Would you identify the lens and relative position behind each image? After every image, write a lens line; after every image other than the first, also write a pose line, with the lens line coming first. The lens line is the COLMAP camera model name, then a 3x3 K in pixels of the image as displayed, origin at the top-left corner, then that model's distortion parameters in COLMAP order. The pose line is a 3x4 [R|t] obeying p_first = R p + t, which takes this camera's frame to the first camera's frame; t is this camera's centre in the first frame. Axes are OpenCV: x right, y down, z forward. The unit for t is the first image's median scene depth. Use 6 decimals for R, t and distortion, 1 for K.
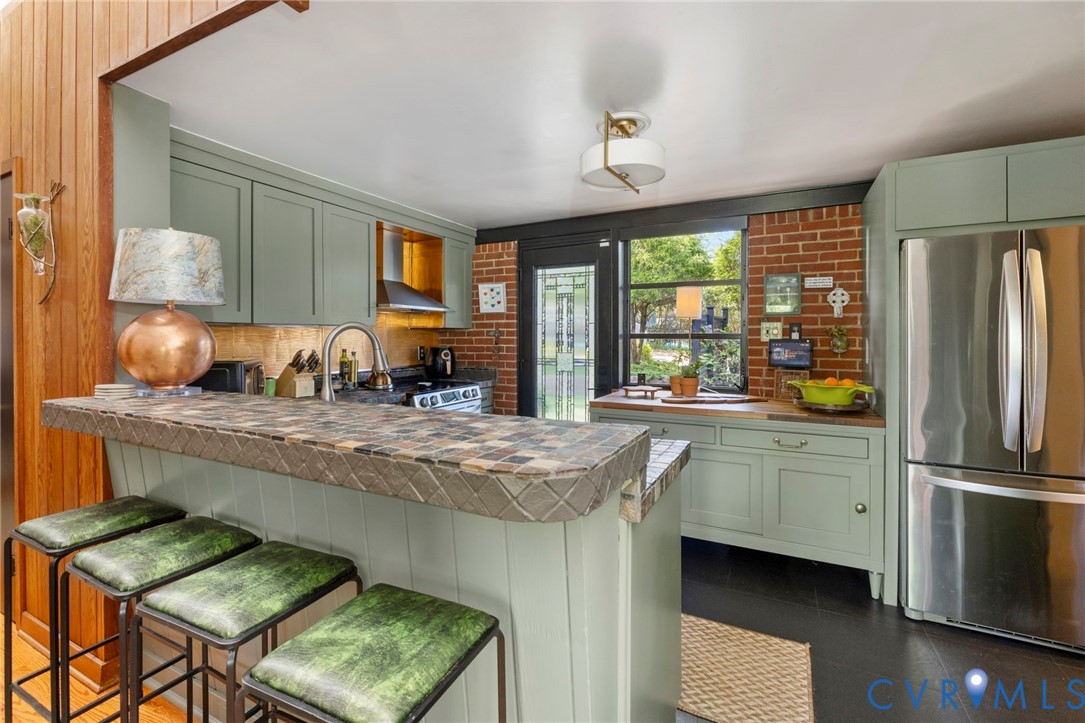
lens RADIAL K [[482.8, 0, 537.3], [0, 482.8, 325.4], [0, 0, 1]] dist [0.000225, 0.000179]
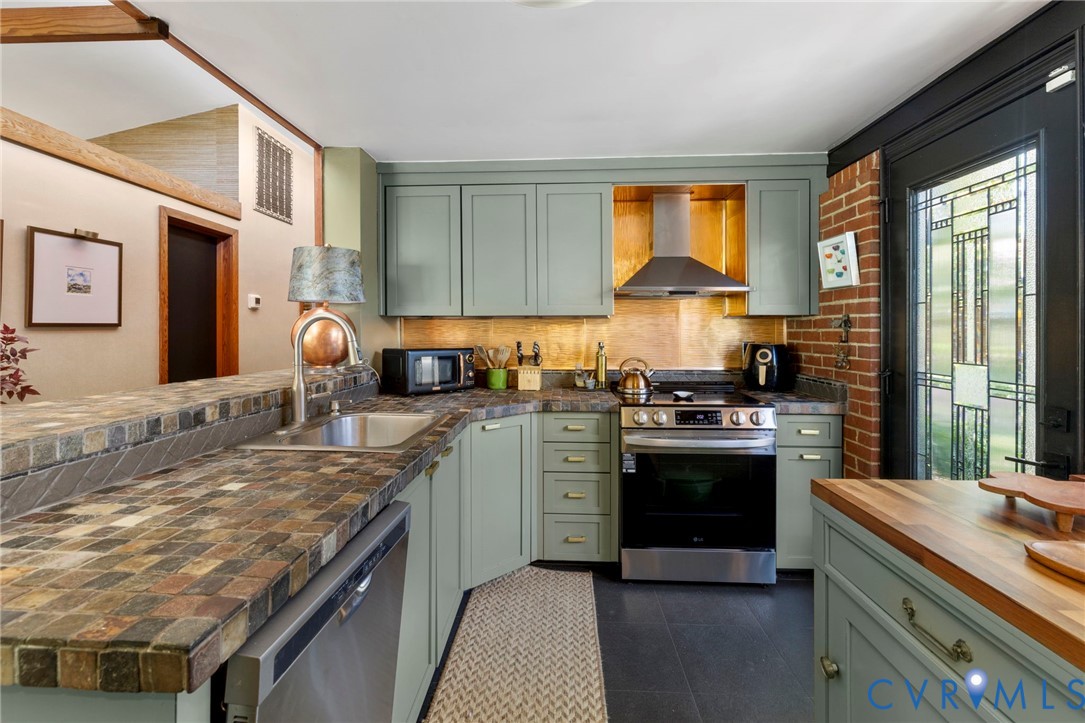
lens RADIAL K [[482.8, 0, 537.3], [0, 482.8, 325.4], [0, 0, 1]] dist [0.000225, 0.000179]
pose [[0.406973, -0.007223, -0.913411, 0.293130], [0.020443, 0.999790, 0.001202, 0.011622], [0.913211, -0.019162, 0.407036, 0.440915]]
